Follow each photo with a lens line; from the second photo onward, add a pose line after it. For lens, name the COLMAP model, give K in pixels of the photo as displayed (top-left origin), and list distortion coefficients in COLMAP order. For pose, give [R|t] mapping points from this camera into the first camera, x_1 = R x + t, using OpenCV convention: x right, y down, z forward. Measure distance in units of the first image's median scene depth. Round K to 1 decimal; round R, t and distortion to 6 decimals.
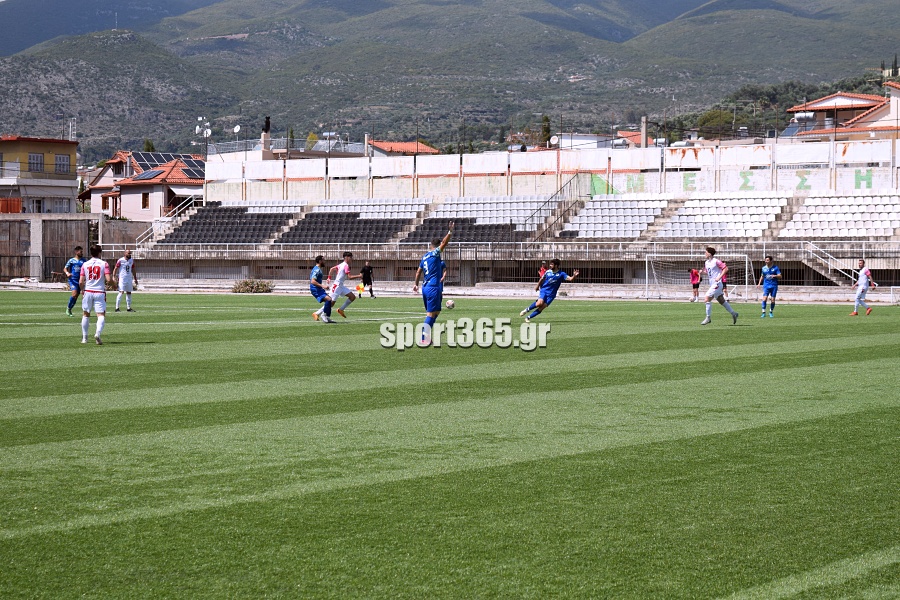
lens RADIAL K [[2030.1, 0, 445.6], [0, 2030.1, 305.1], [0, 0, 1]] dist [0.065936, 0.166910]
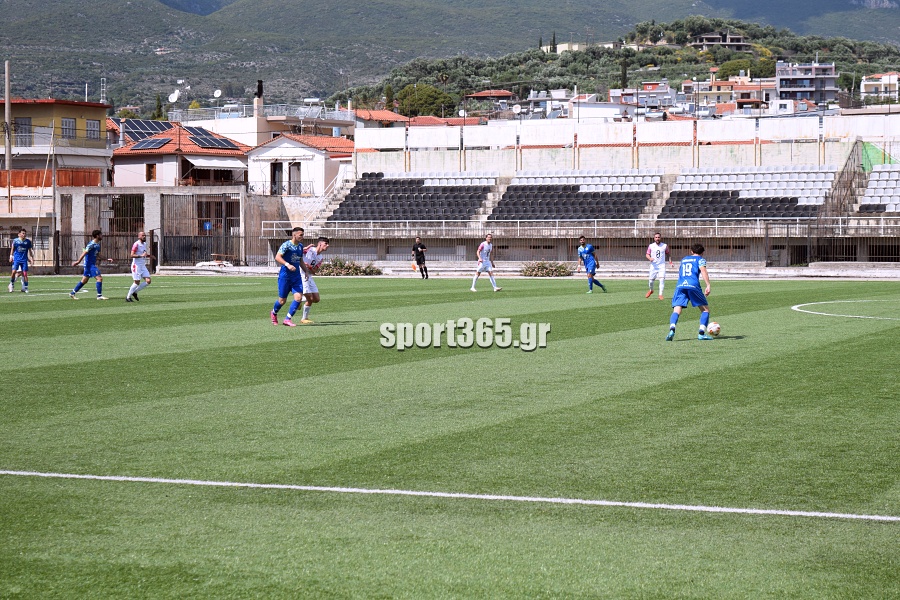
lens RADIAL K [[2030.1, 0, 445.6], [0, 2030.1, 305.1], [0, 0, 1]] dist [0.065936, 0.166910]
pose [[0.977632, -0.012698, 0.209937, -0.289033], [0.010108, 0.999859, 0.013404, -0.005263], [-0.210078, -0.010982, 0.977623, 0.136764]]
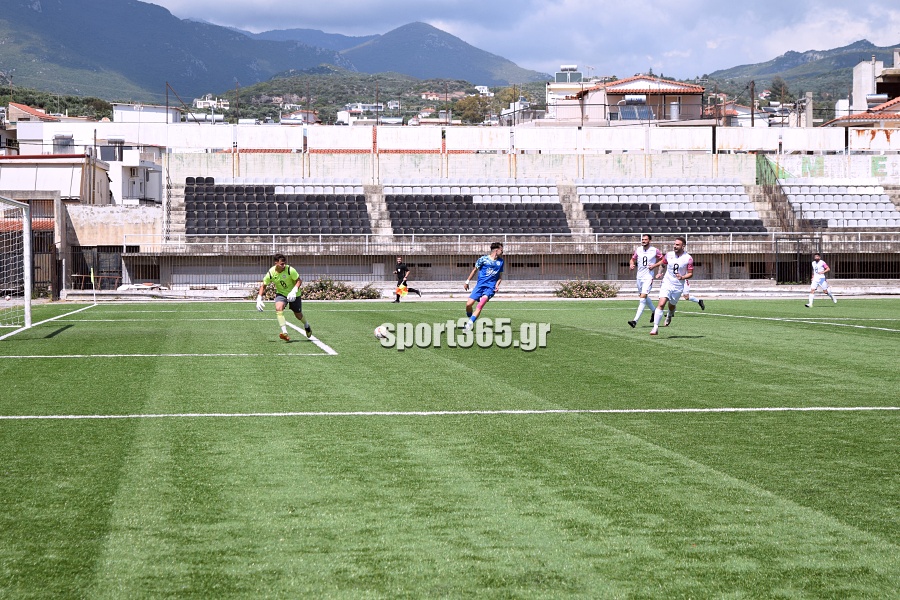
lens RADIAL K [[2030.1, 0, 445.6], [0, 2030.1, 305.1], [0, 0, 1]] dist [0.065936, 0.166910]
pose [[0.744482, -0.022323, 0.667269, -0.583433], [0.020338, 0.999735, 0.010753, -0.011305], [-0.667332, 0.005565, 0.744739, 0.414589]]
